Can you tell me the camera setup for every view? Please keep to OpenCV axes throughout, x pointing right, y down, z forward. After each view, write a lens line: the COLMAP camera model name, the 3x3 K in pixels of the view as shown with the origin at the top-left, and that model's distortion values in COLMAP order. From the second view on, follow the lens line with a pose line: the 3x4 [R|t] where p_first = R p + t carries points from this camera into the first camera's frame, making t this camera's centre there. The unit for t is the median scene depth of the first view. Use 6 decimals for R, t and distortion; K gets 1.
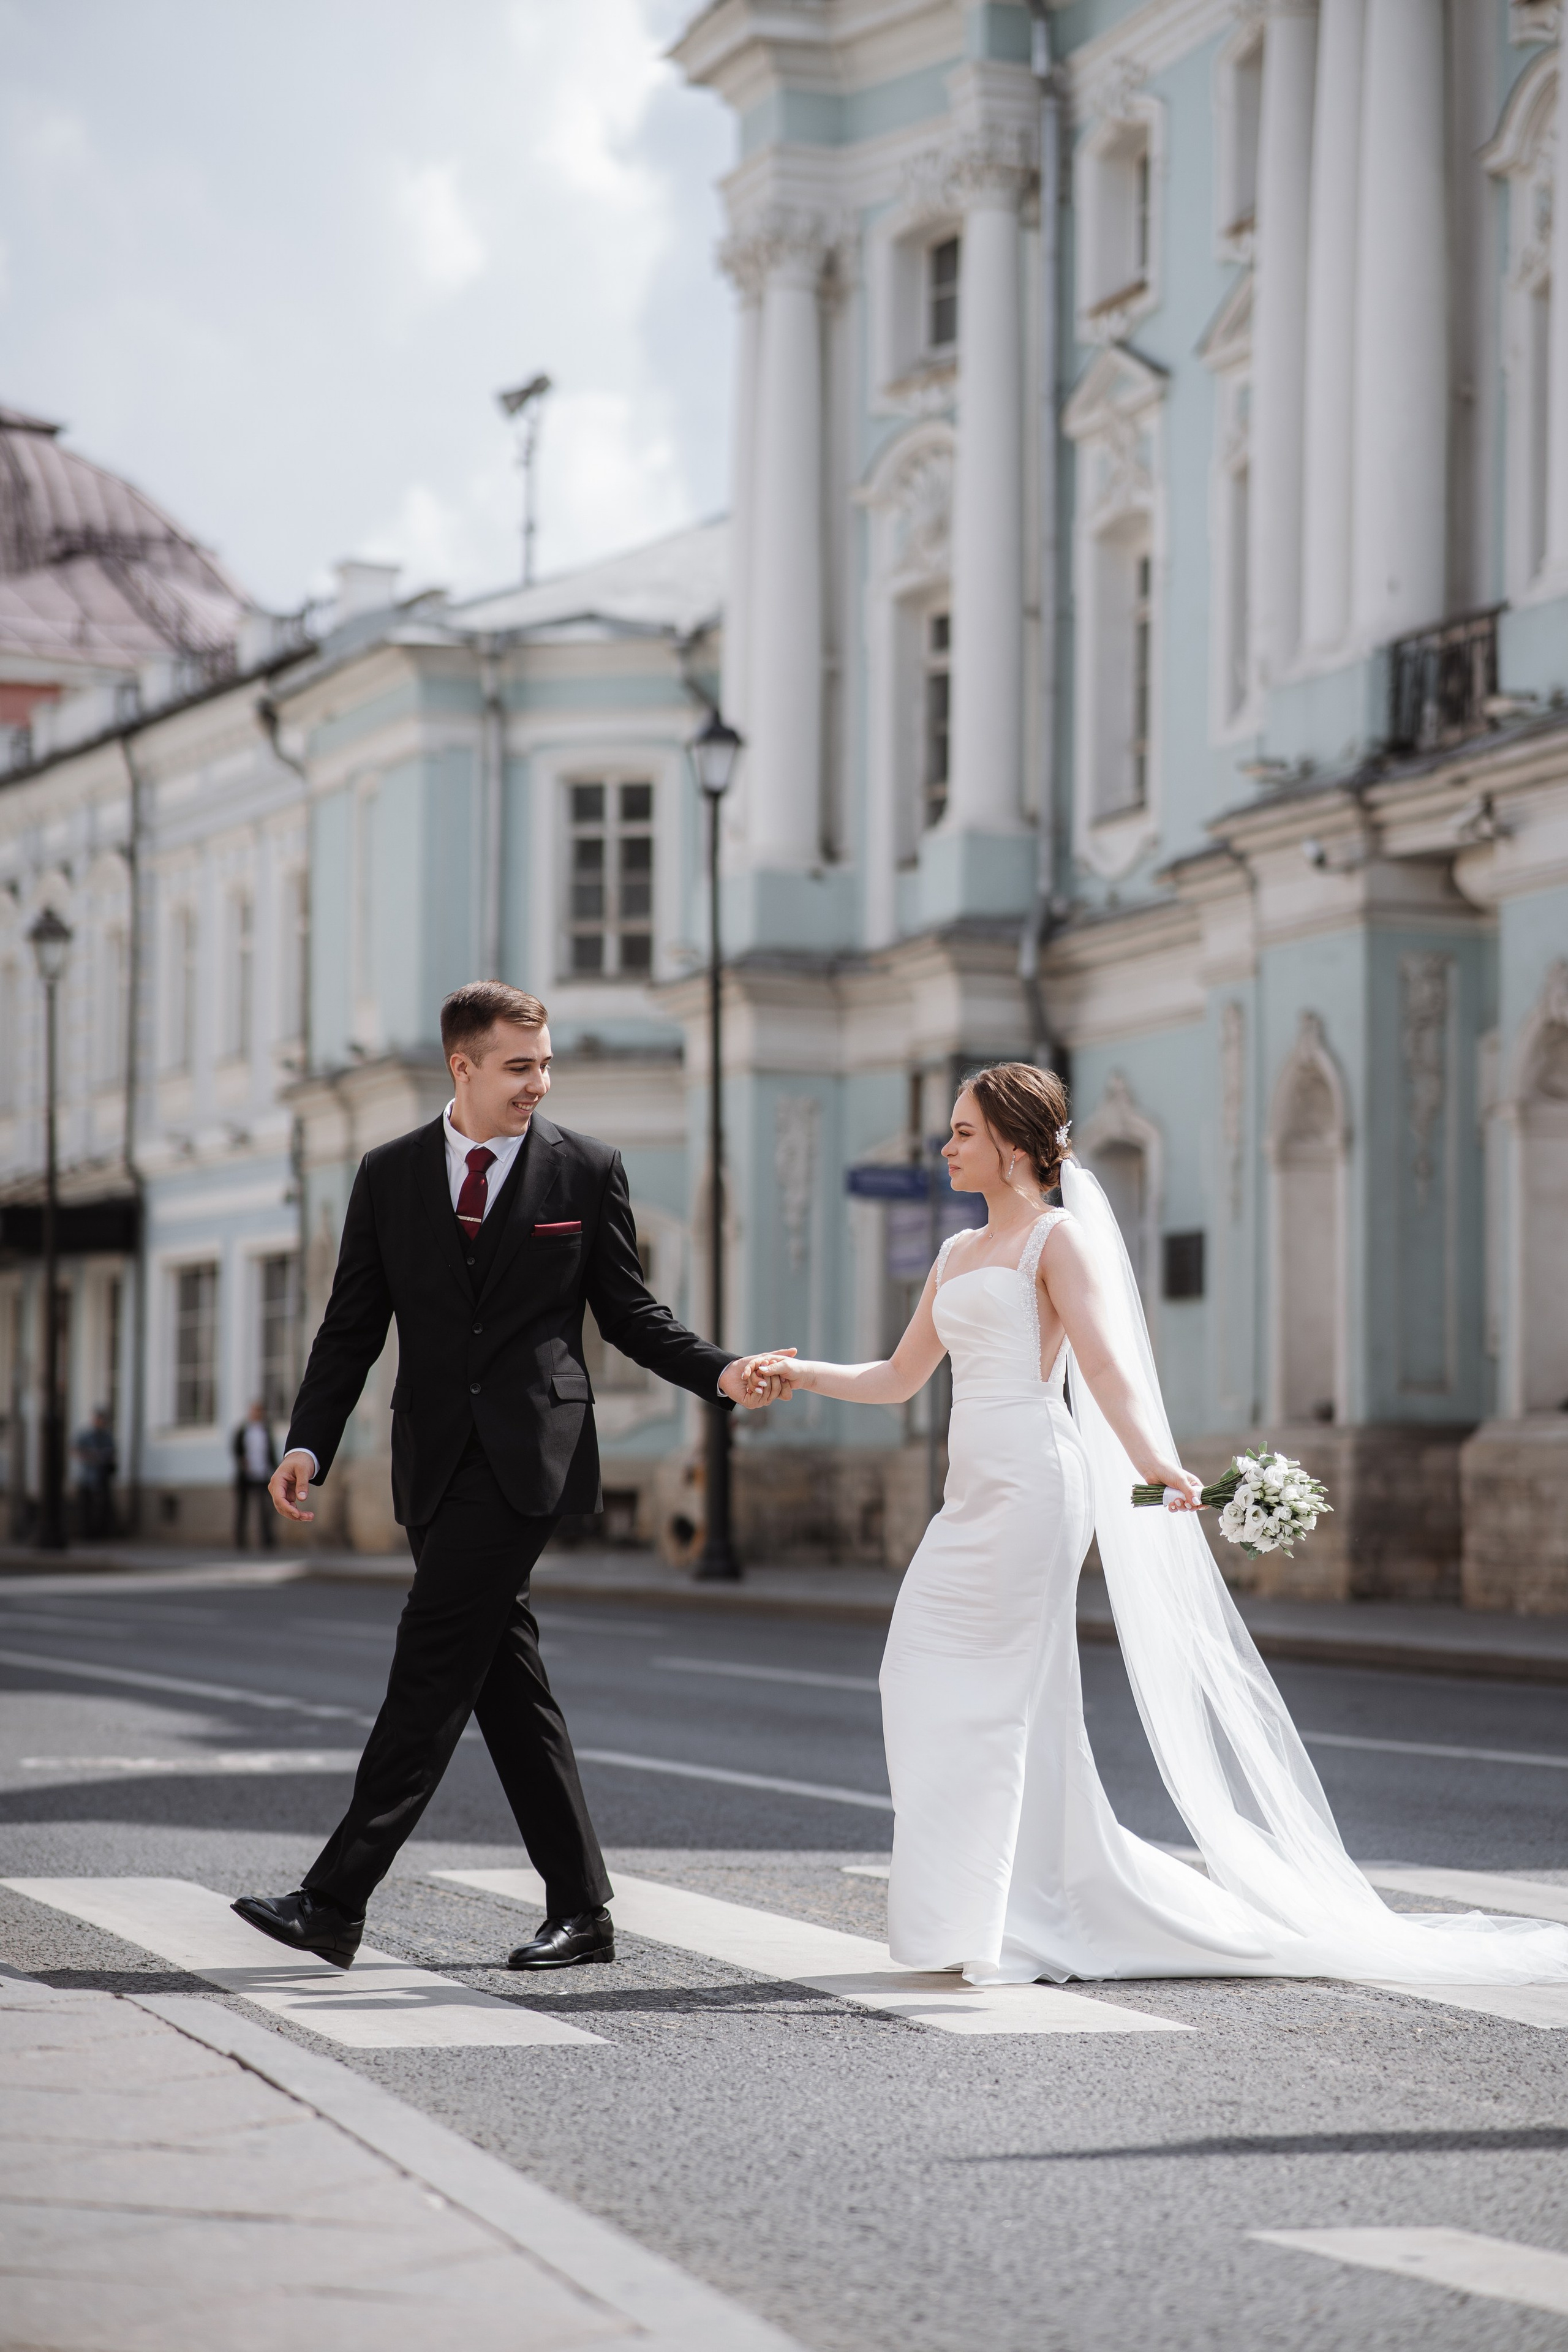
lens RADIAL K [[5597.2, 0, 740.0], [0, 5597.2, 1145.6], [0, 0, 1]] dist [0.405938, -0.698451]
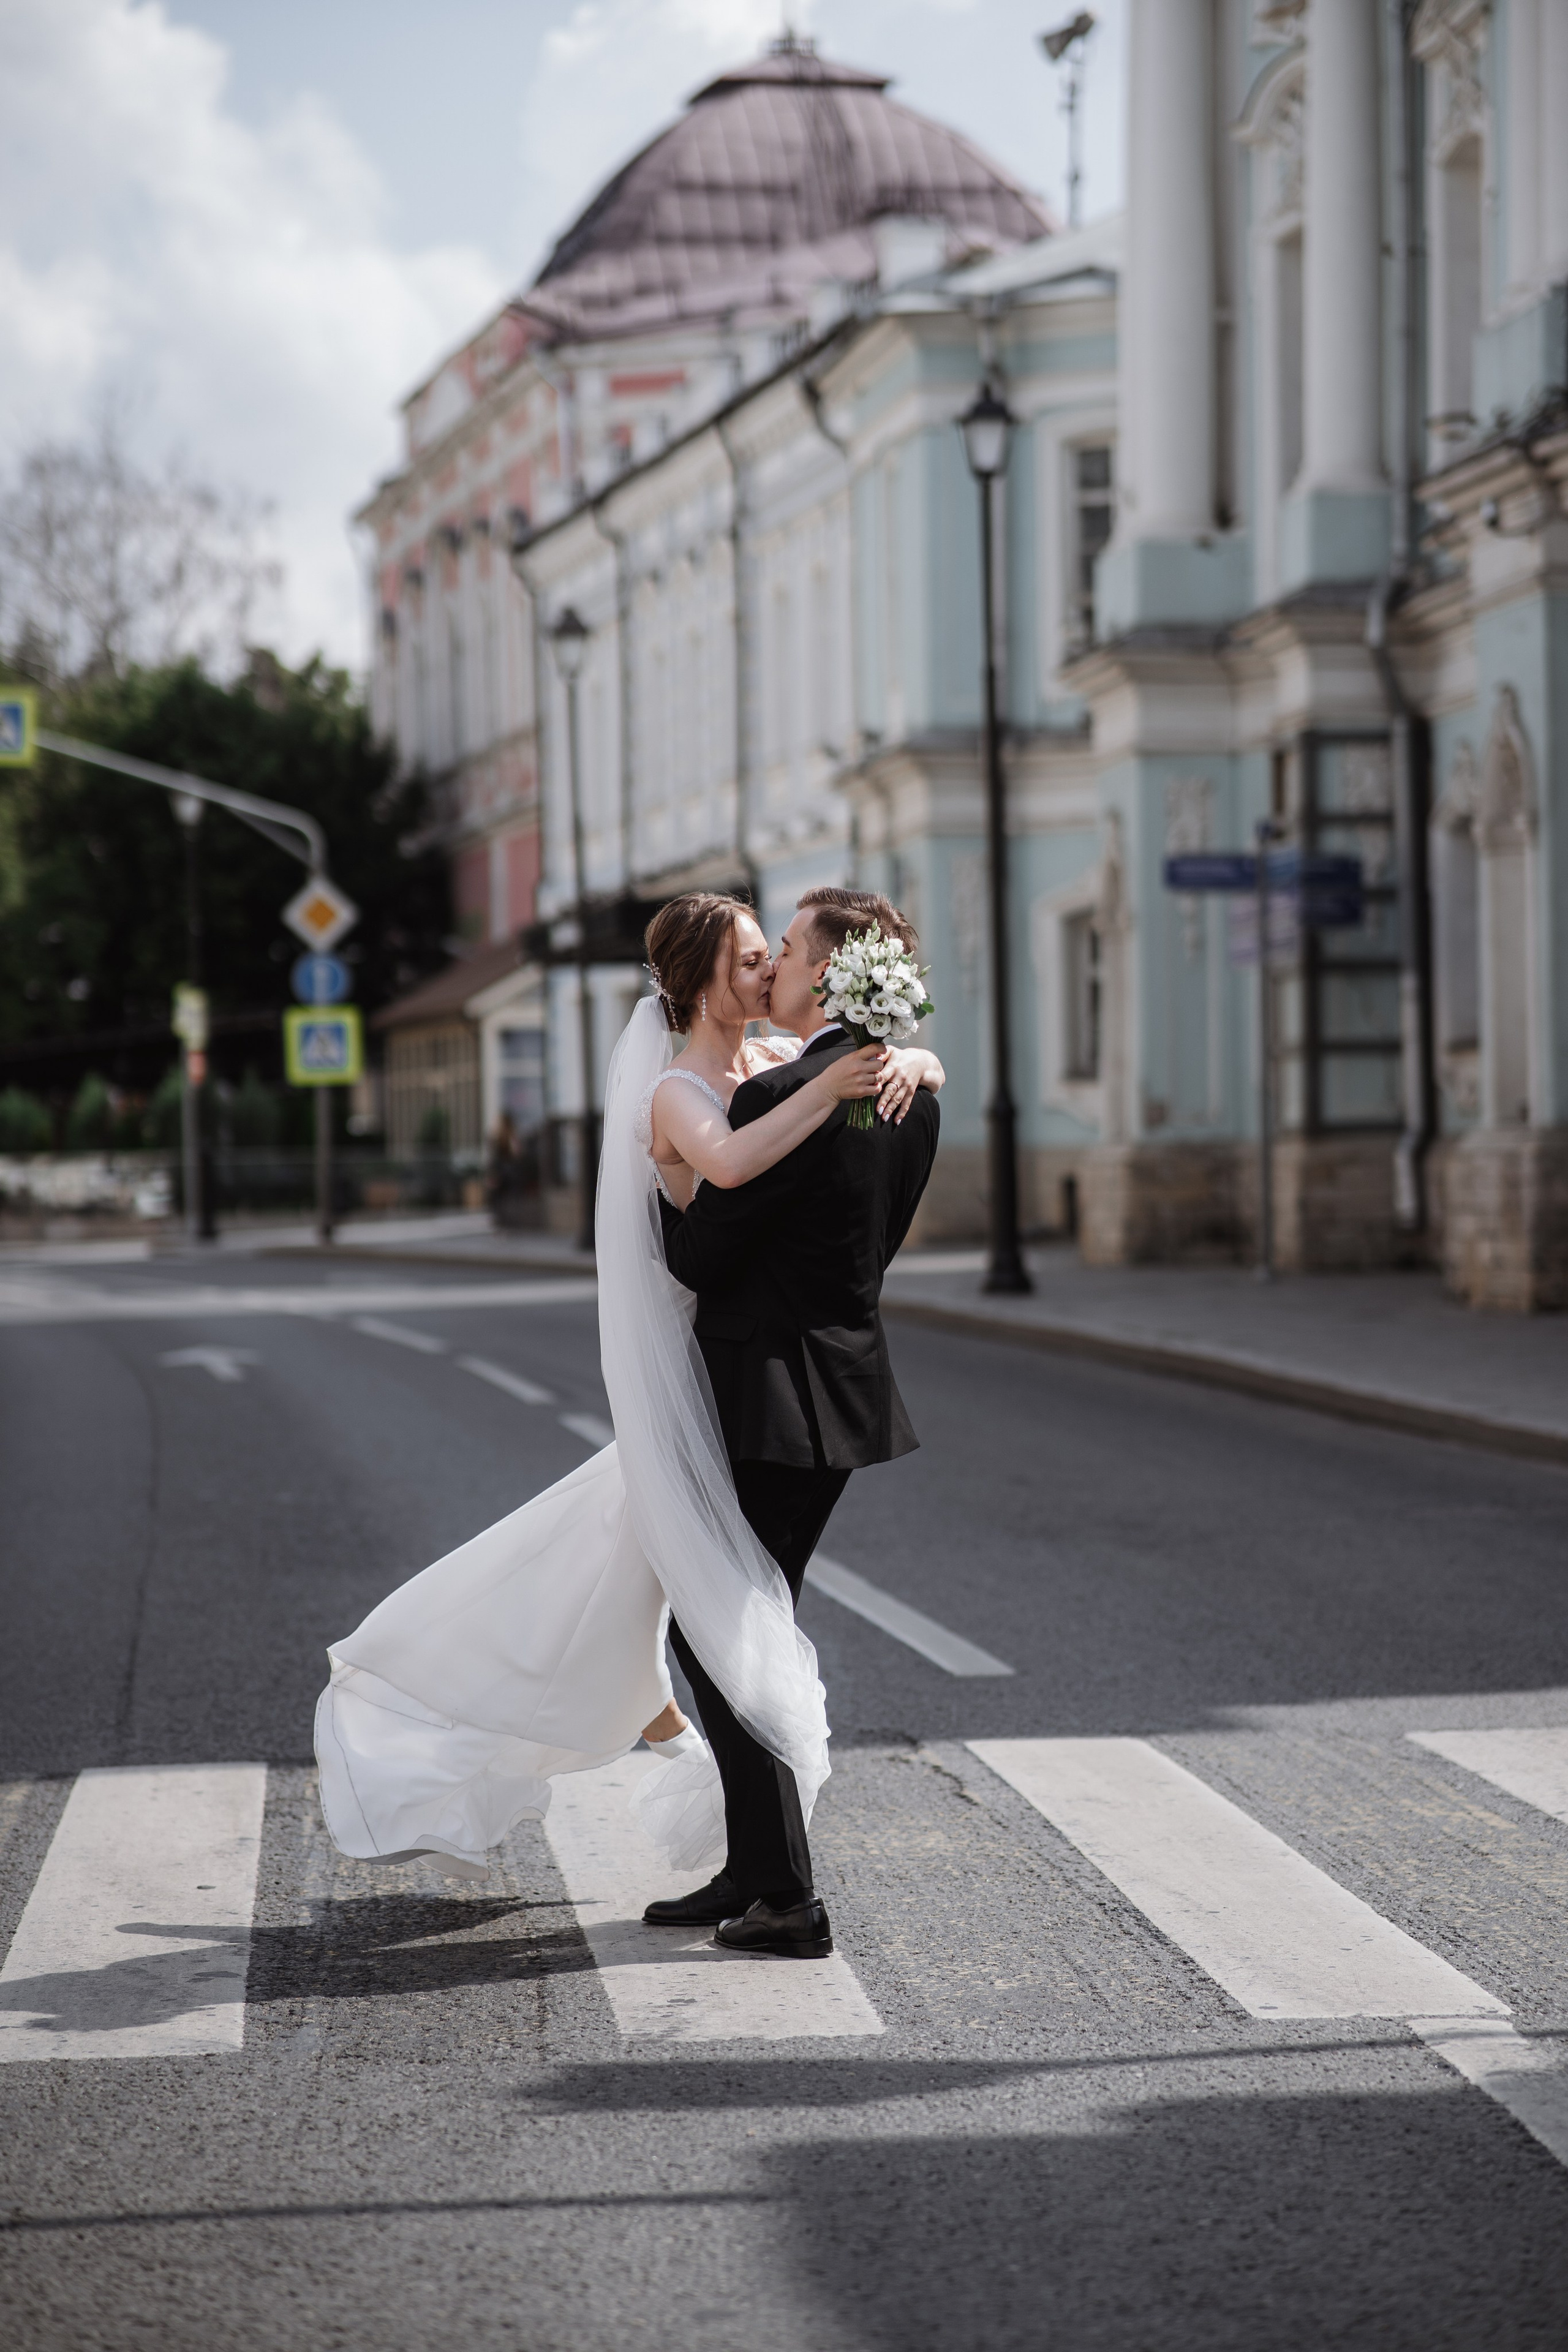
lens RADIAL K [[5597.2, 0, 740.0], [0, 5597.2, 1145.6], [0, 0, 1]] dist [0.405938, -0.698451]
pose [[0.979906, -0.031172, -0.197009, 0.122681], [0.043901, 0.997197, 0.060579, -0.007686], [0.194569, -0.068011, 0.978528, 0.038386]]
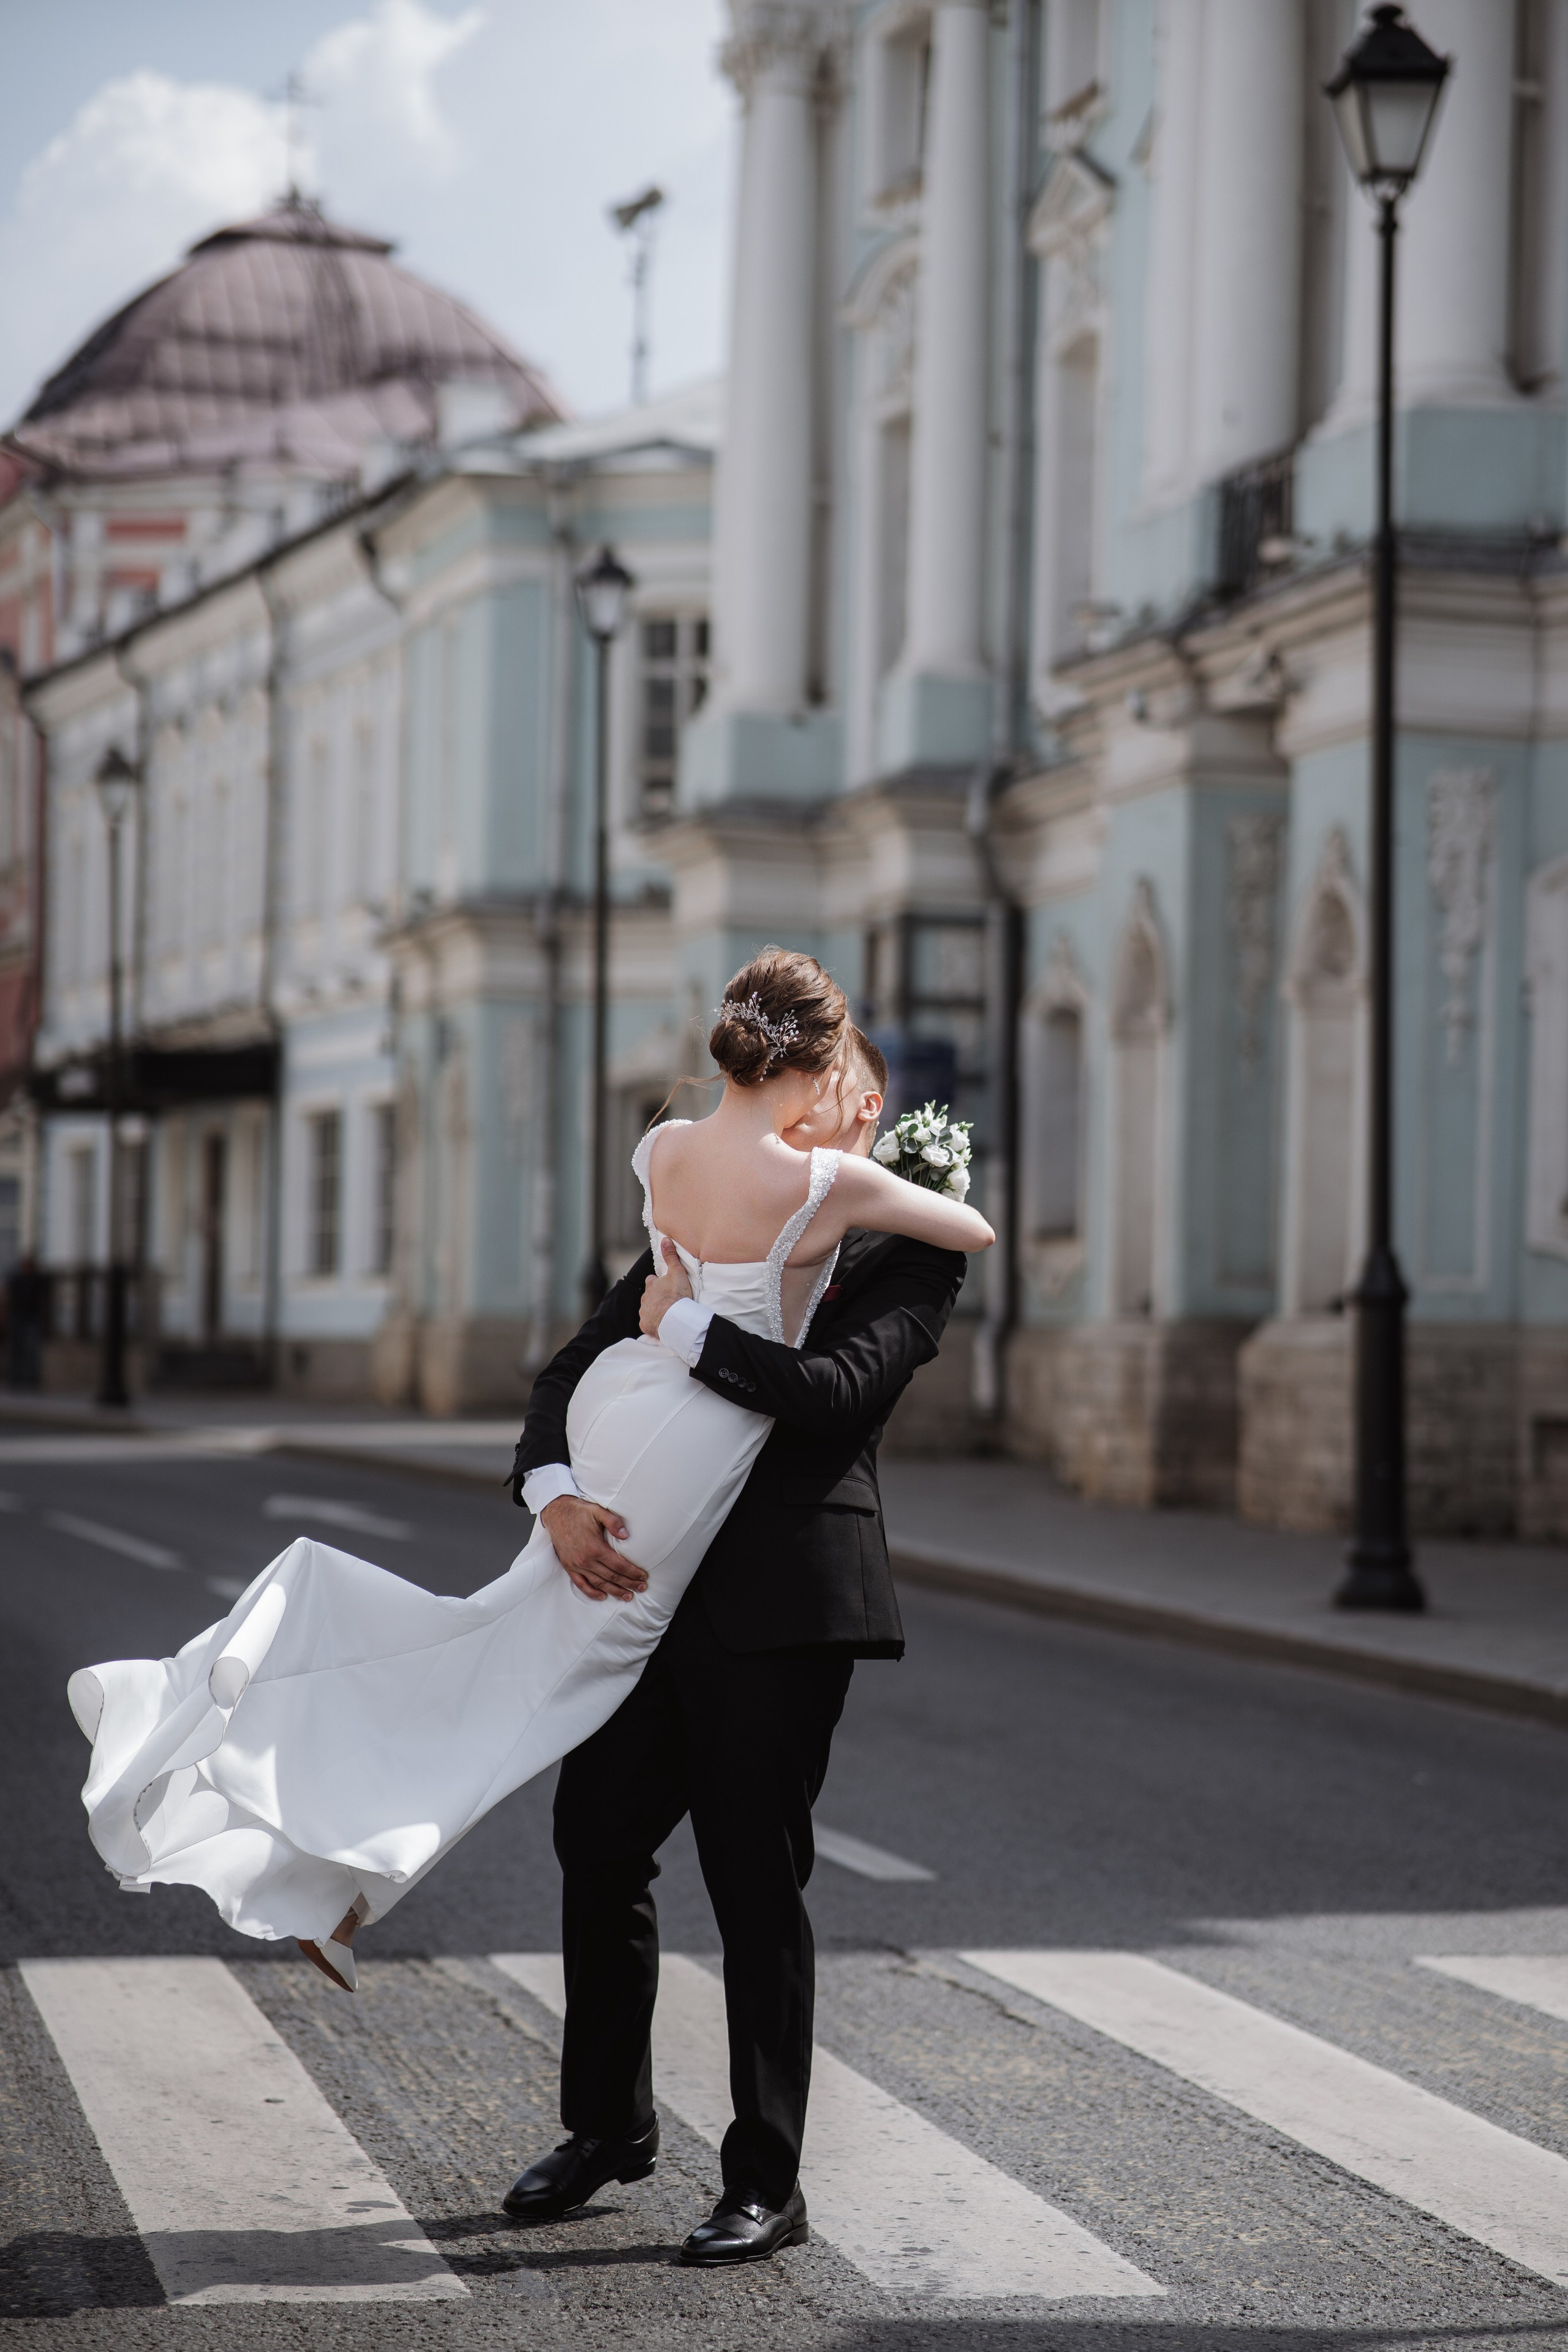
lens RADIAL K [[5602.5, 0, 784.0], [0, 5602.5, 1176.0], [0, 0, 1]] dist [0.373782, -0.070213]
pose [[0.996270, 0.008004, -0.085924, 0.094334], [-0.004777, 0.999278, 0.037696, -0.006938], [0.086164, -0.037145, 0.995588, 0.049290]]
